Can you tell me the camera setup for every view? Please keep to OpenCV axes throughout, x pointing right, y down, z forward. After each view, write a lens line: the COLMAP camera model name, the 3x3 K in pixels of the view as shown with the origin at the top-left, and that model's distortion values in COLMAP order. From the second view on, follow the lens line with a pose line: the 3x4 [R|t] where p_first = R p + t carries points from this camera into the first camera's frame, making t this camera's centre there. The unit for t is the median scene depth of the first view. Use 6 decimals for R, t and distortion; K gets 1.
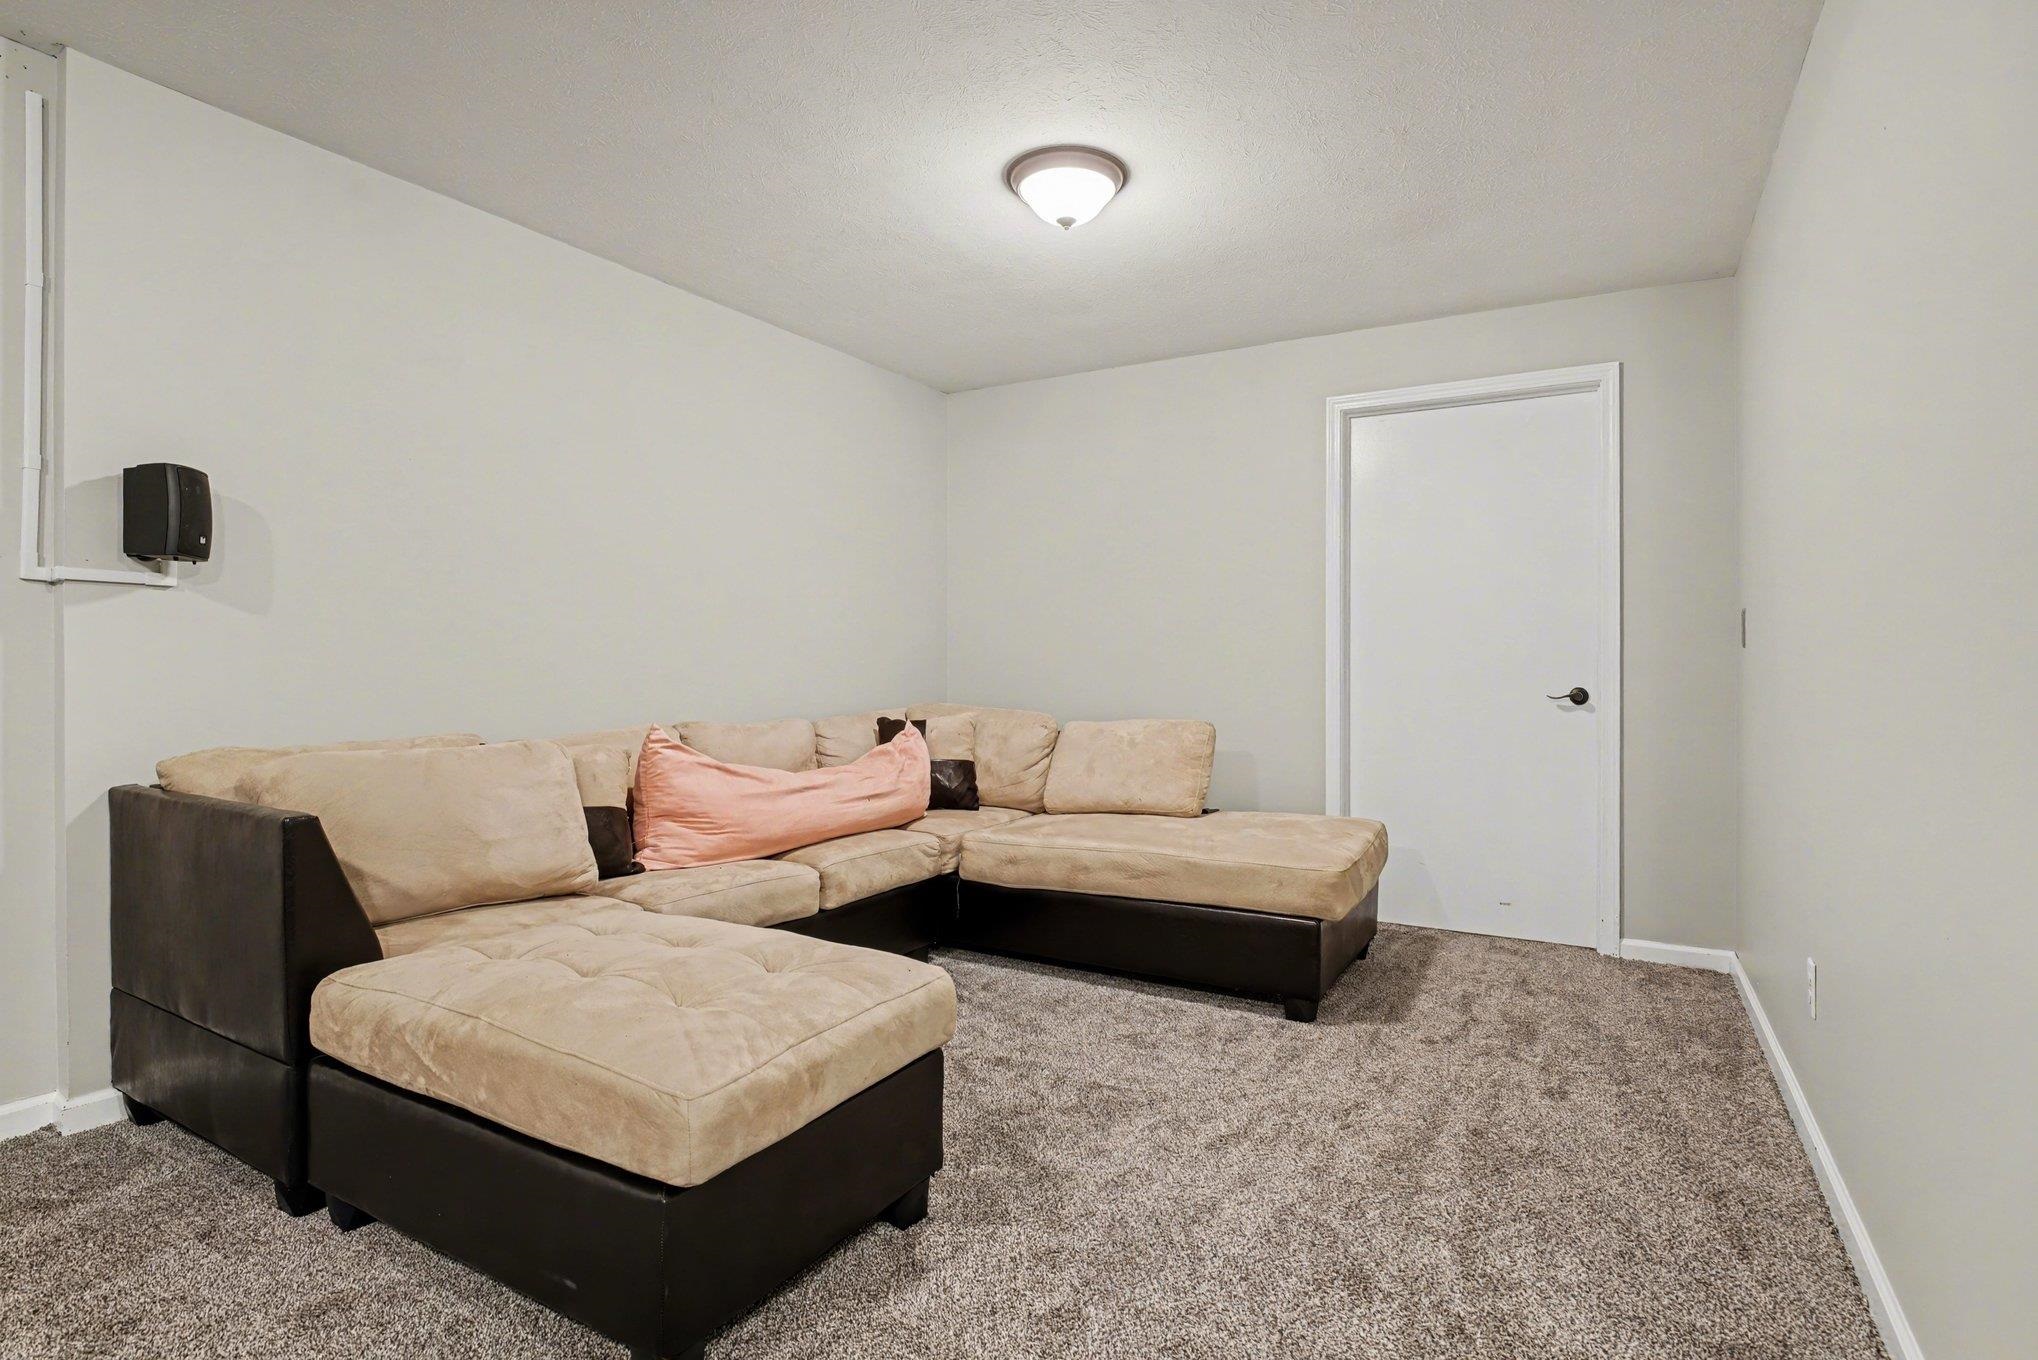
lens RADIAL K [[1004.6, 0, 1041.4], [0, 1004.6, 668.3], [0, 0, 1]] dist [-0.019591, -0.000370]
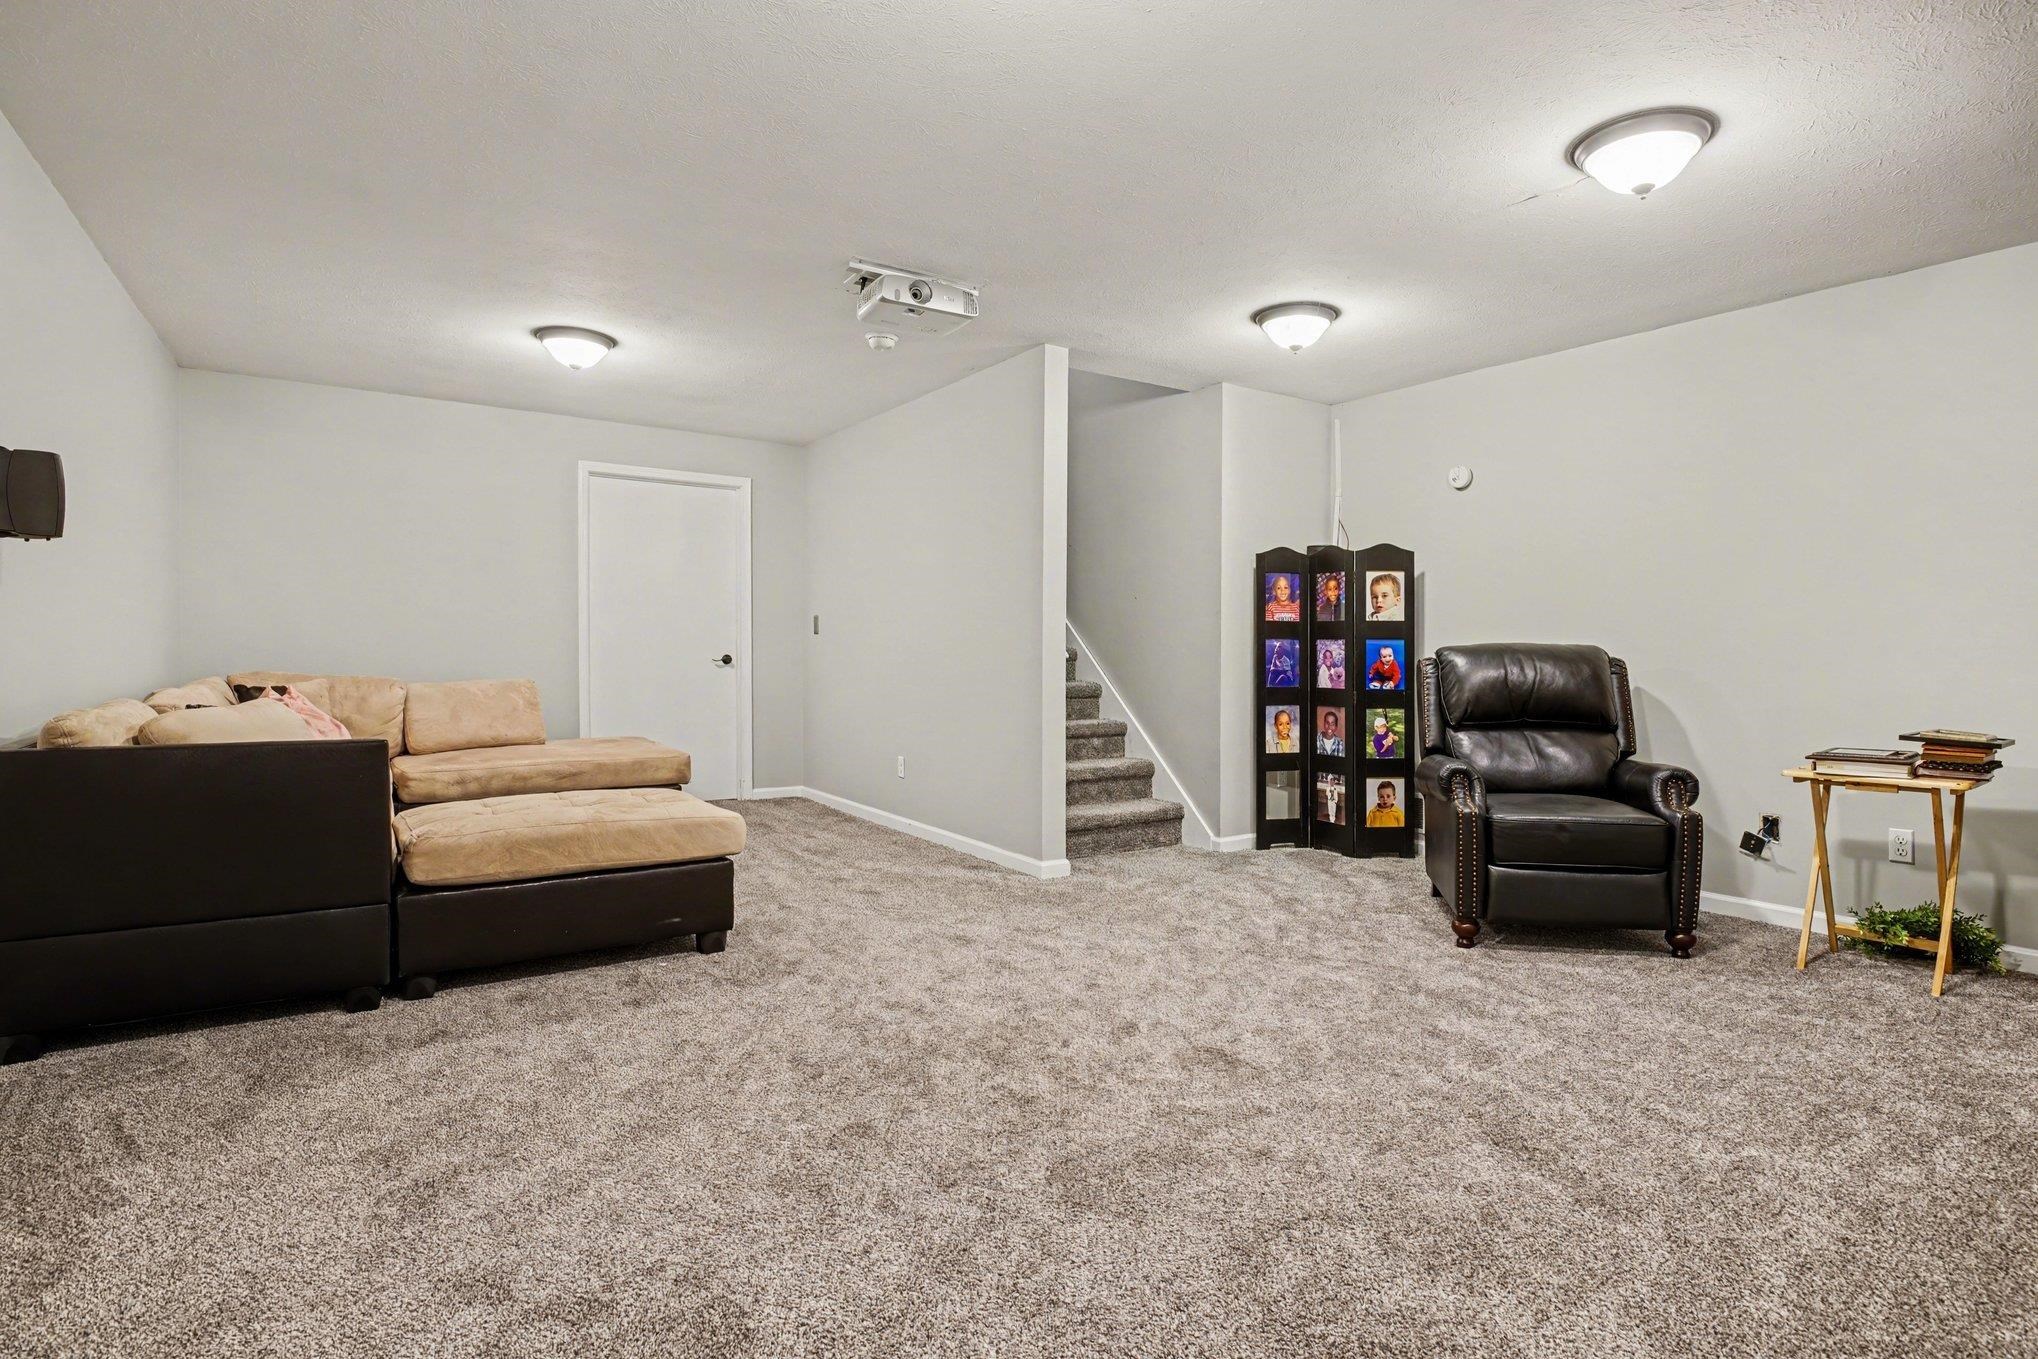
lens RADIAL K [[1004.6, 0, 1041.4], [0, 1004.6, 667.8], [0, 0, 1]] dist [-0.019591, -0.000370]
pose [[0.418538, -0.014390, 0.908085, -0.857783], [-0.009436, 0.999752, 0.020192, 0.001395], [-0.908150, -0.017020, 0.418298, -0.263217]]
